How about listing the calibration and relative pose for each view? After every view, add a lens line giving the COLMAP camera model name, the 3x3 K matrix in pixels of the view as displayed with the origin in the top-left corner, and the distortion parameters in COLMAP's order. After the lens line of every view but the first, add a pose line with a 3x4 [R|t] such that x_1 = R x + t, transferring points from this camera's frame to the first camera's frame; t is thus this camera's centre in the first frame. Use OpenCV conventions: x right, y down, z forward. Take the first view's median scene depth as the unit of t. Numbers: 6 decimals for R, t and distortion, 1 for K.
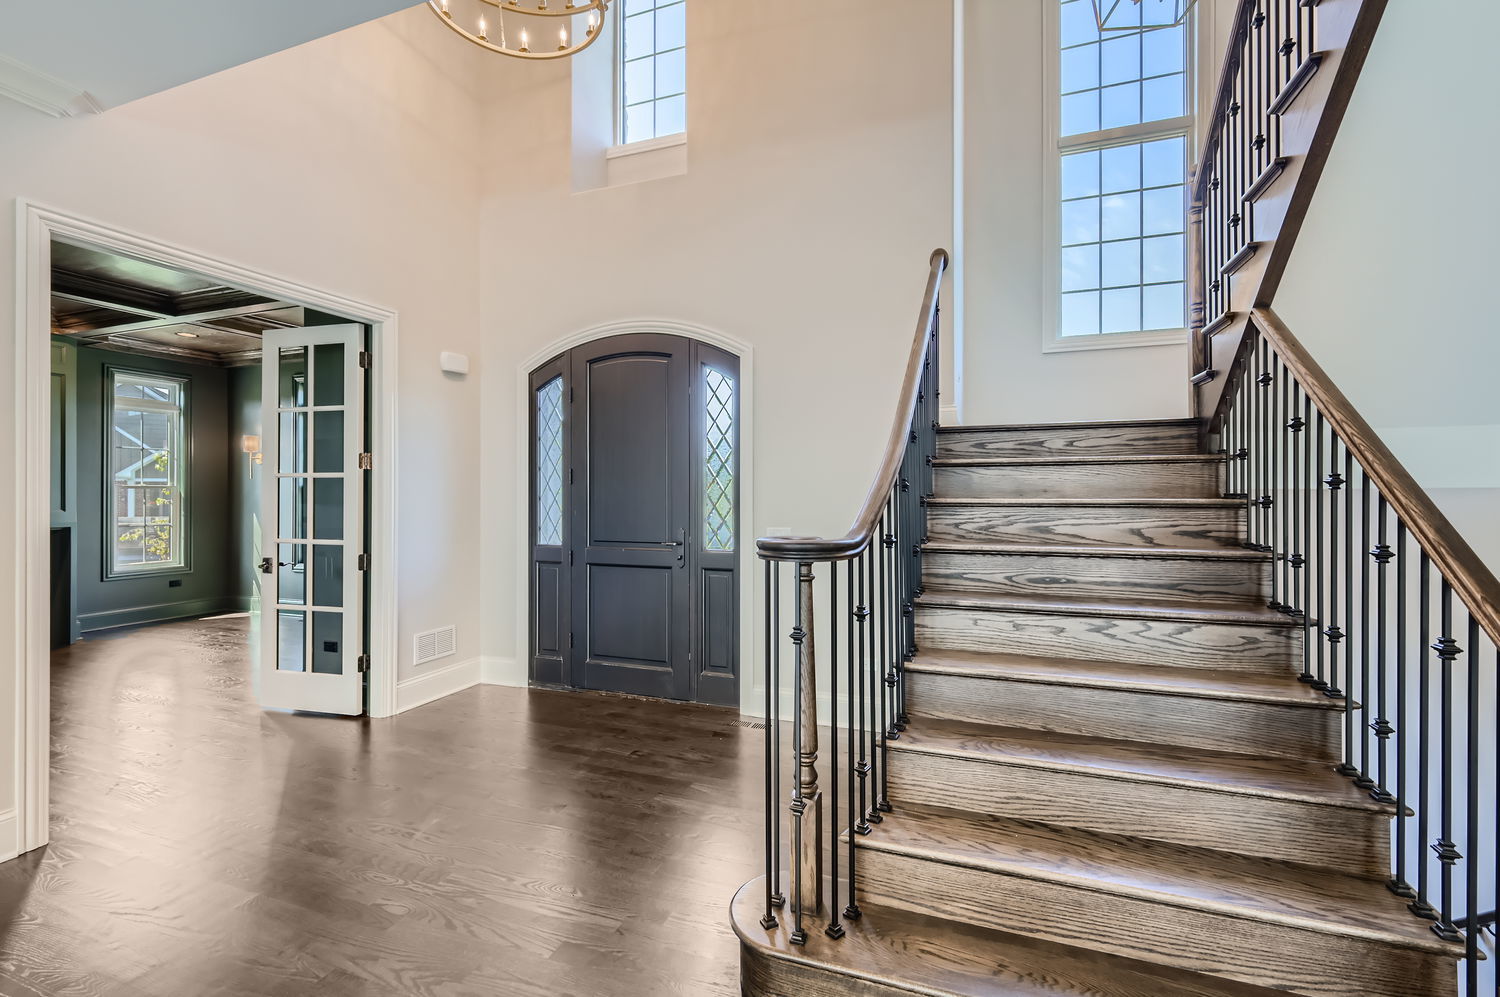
lens RADIAL K [[657.1, 0, 750.6], [0, 657.1, 491.2], [0, 0, 1]] dist [0.010863, -0.000167]
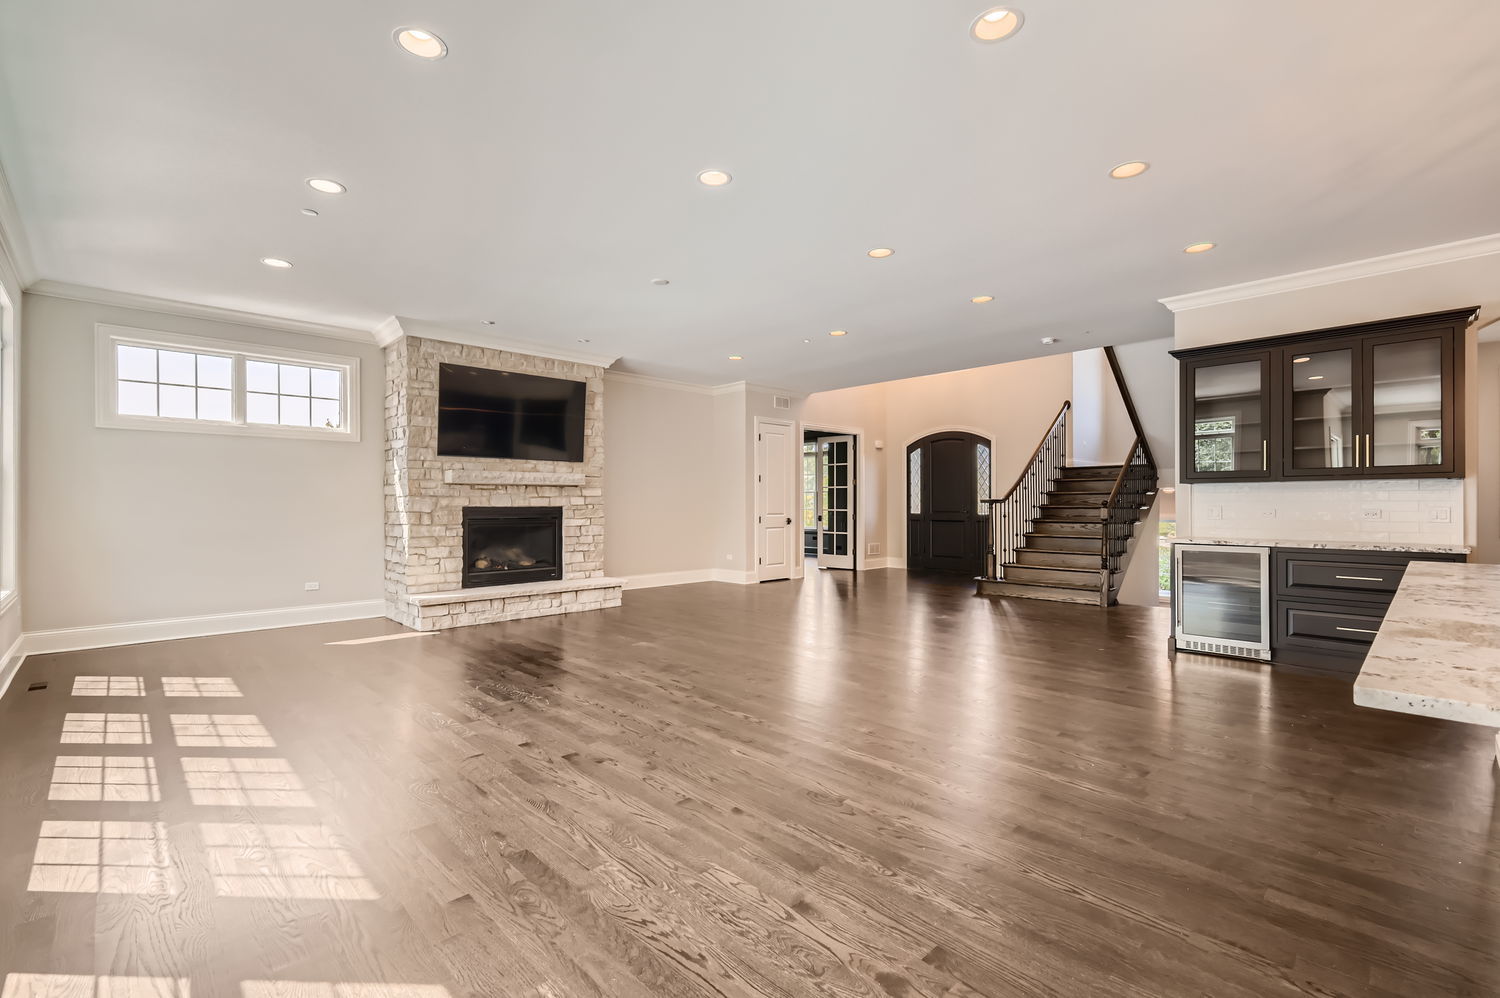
lens RADIAL K [[657.1, 0, 745.7], [0, 657.1, 503.9], [0, 0, 1]] dist [0.010863, -0.000167]
pose [[0.899597, -0.001803, -0.436717, 0.248460], [0.001829, 0.999998, -0.000359, 0.049251], [0.436717, -0.000476, 0.899599, -1.802567]]
